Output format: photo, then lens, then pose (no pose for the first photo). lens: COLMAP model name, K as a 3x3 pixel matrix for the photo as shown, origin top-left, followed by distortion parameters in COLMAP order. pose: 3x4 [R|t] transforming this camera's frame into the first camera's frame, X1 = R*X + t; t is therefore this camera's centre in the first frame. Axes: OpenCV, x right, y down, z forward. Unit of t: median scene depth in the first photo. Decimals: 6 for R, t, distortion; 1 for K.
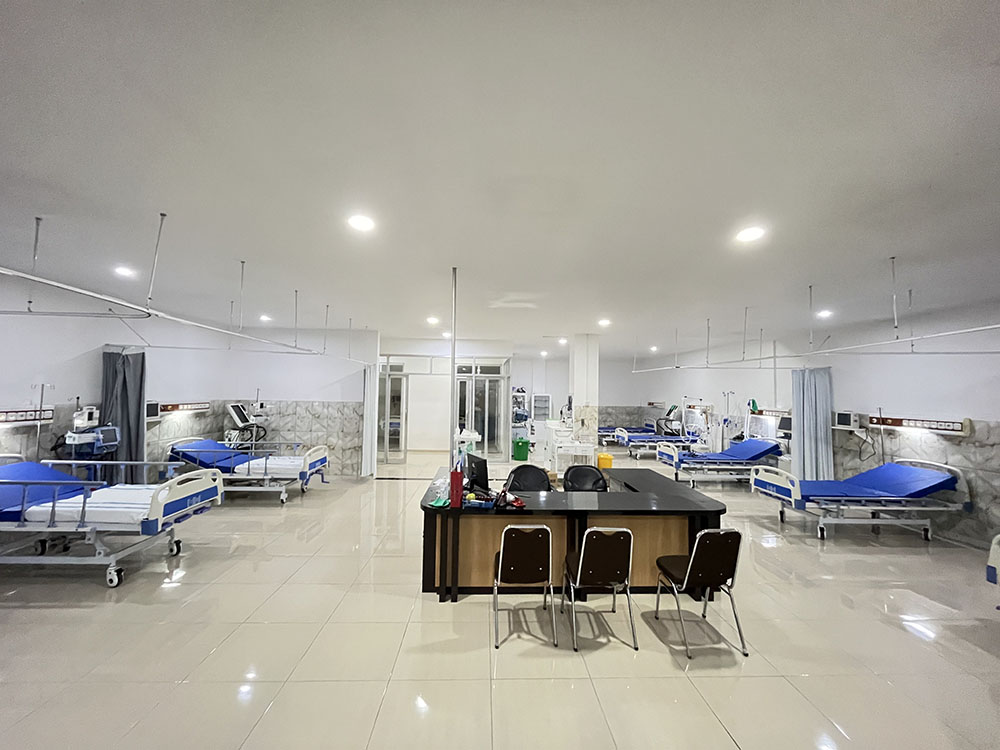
lens RADIAL K [[404.3, 0, 500.0], [0, 404.3, 375.0], [0, 0, 1]] dist [-0.002248, -0.000476]
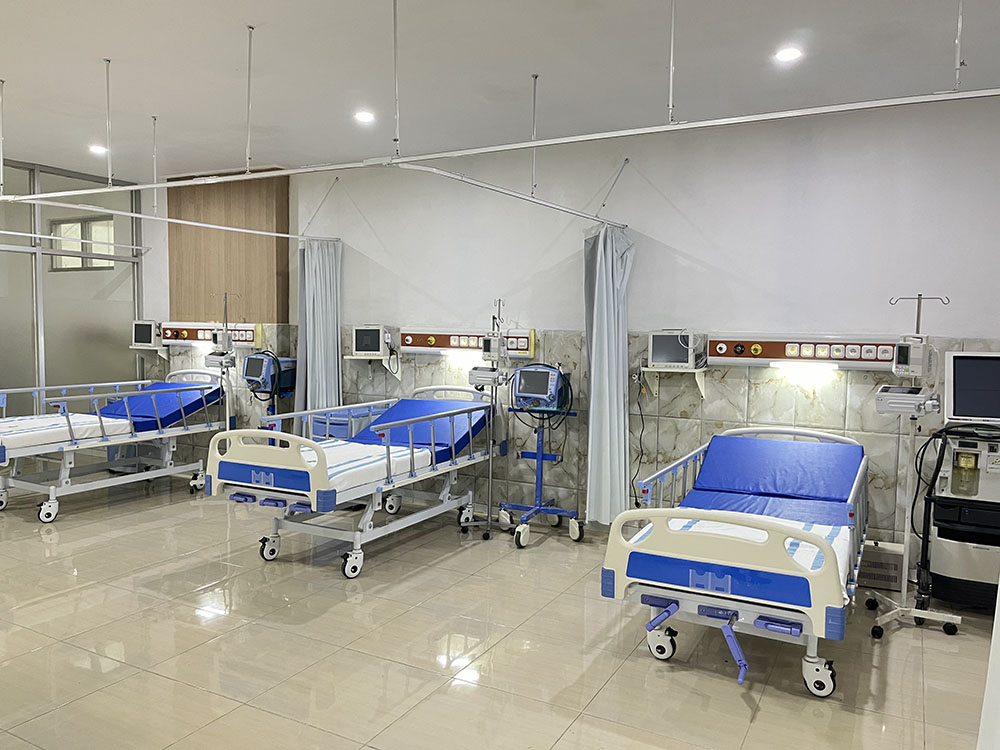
lens RADIAL K [[756.2, 0, 500.0], [0, 756.2, 375.0], [0, 0, 1]] dist [0.075693, -0.094288]
pose [[-0.513139, 0.035225, -0.857582, 0.020896], [0.011925, 0.999354, 0.033912, 0.096684], [0.858223, 0.007175, -0.513228, 1.462589]]
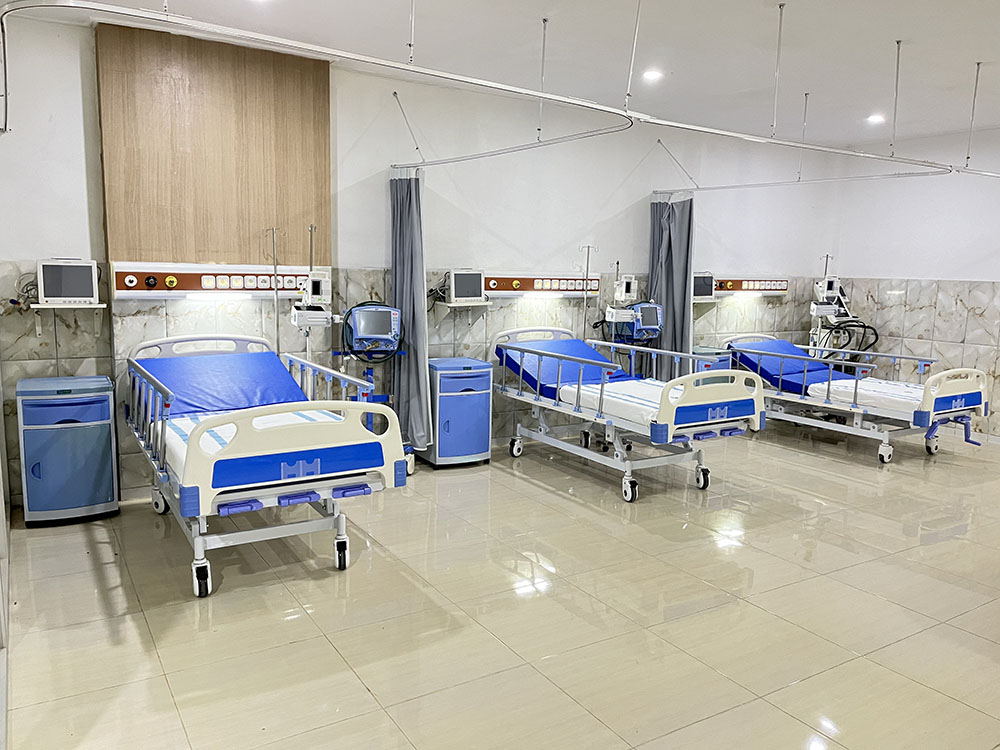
lens RADIAL K [[756.2, 0, 500.0], [0, 756.2, 375.0], [0, 0, 1]] dist [0.075693, -0.094288]
pose [[0.496338, 0.115221, -0.860449, 0.104677], [0.022057, 0.989159, 0.145180, 0.046430], [0.867849, -0.091038, 0.488416, 0.064524]]
